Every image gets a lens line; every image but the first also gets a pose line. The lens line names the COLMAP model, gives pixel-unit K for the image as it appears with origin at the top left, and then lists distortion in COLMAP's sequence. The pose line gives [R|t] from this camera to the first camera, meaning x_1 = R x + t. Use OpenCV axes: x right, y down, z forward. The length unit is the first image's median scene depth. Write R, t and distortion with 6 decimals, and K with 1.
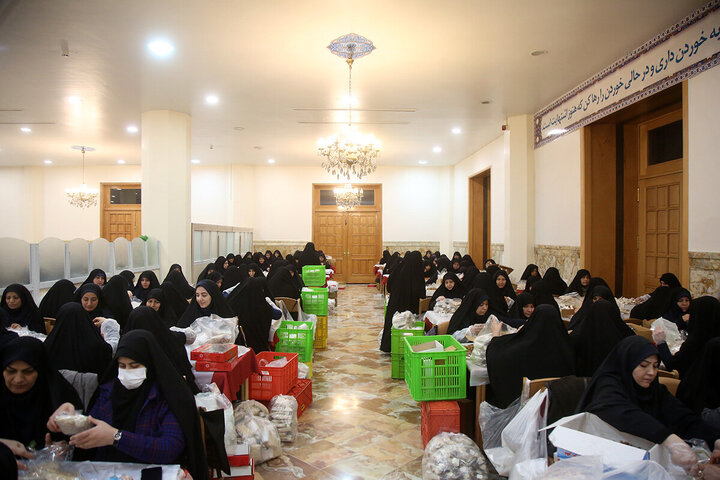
lens RADIAL K [[520.7, 0, 359.3], [0, 520.7, 228.0], [0, 0, 1]] dist [-0.107560, 0.085637]
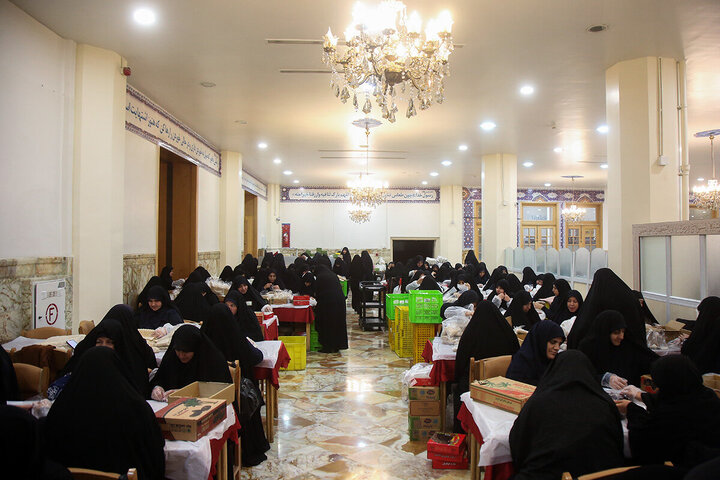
lens RADIAL K [[520.7, 0, 359.3], [0, 520.7, 228.0], [0, 0, 1]] dist [-0.107560, 0.085637]
pose [[-0.999750, -0.004105, 0.021970, -0.021100], [-0.005202, 0.998730, -0.050104, 0.031032], [-0.021736, -0.050206, -0.998502, 1.875217]]
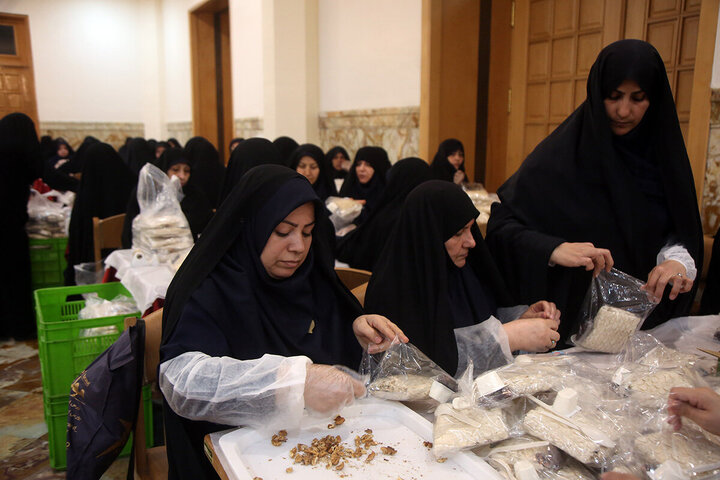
lens RADIAL K [[612.9, 0, 382.8], [0, 612.9, 239.9], [0, 0, 1]] dist [0.003270, 0.006317]
pose [[0.869905, -0.082253, 0.486312, 0.066415], [-0.009219, 0.983113, 0.182770, 0.051686], [-0.493132, -0.163476, 0.854457, 0.402588]]
